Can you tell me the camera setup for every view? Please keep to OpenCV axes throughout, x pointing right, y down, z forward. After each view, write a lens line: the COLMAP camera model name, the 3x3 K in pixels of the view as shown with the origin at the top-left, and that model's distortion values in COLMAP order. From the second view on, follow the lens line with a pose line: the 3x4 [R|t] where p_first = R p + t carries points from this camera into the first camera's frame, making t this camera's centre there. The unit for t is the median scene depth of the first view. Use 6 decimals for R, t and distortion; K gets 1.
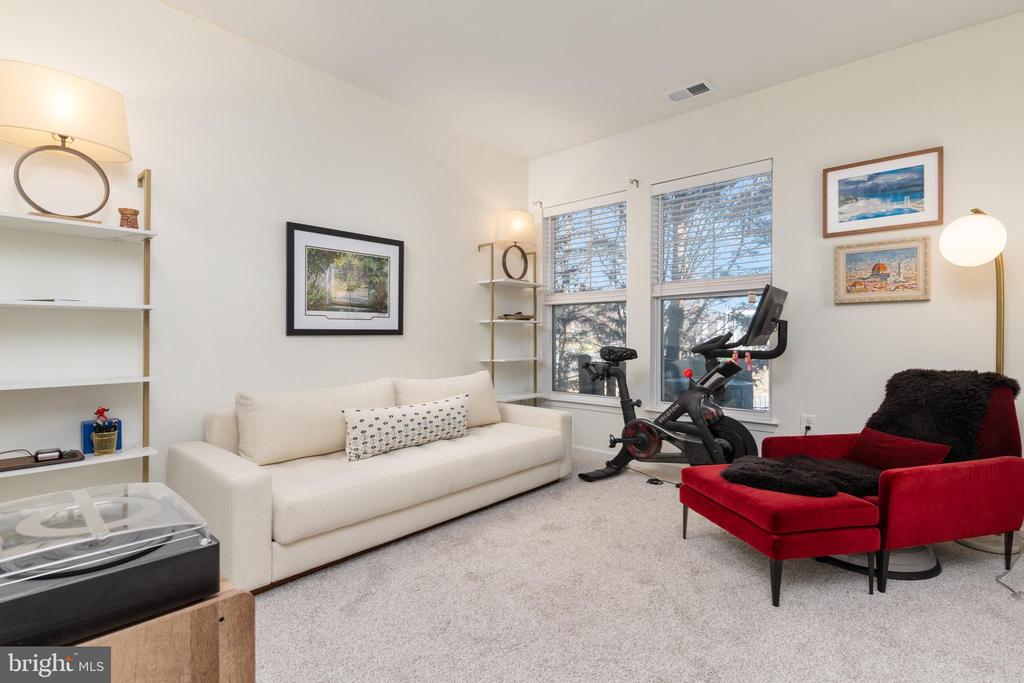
lens RADIAL K [[482.3, 0, 511.0], [0, 482.3, 340.4], [0, 0, 1]] dist [-0.000391, -0.003329]
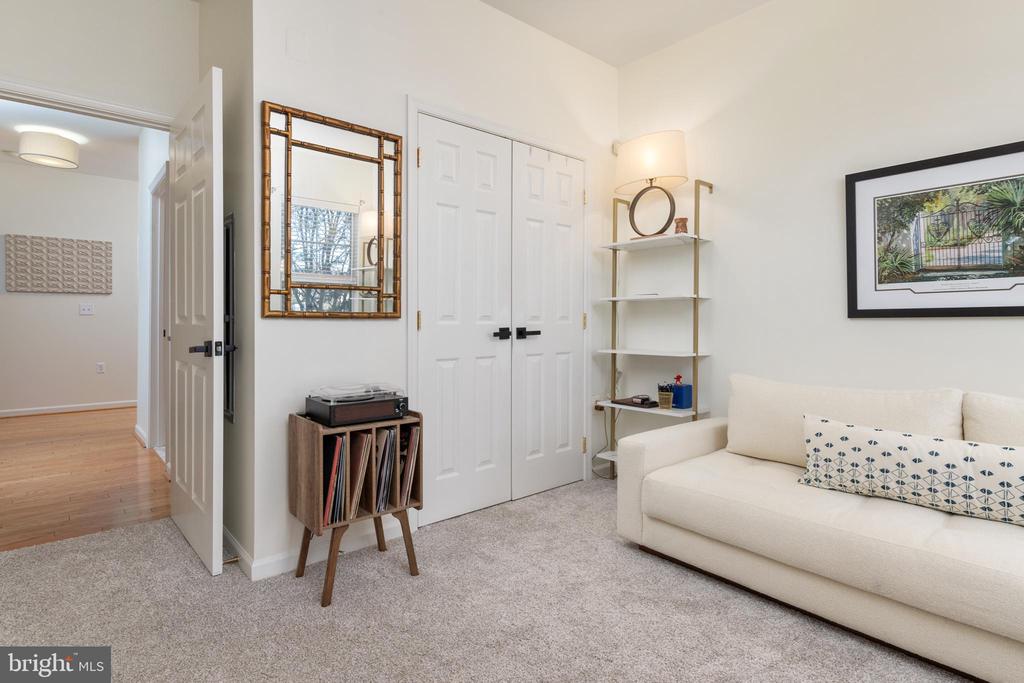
lens RADIAL K [[533.5, 0, 503.4], [0, 533.5, 317.4], [0, 0, 1]] dist [0.020233, -0.000347]
pose [[-0.139411, -0.005922, -0.990217, 0.484760], [-0.004903, 0.999974, -0.005290, -0.003620], [0.990222, 0.004117, -0.139437, 0.550922]]
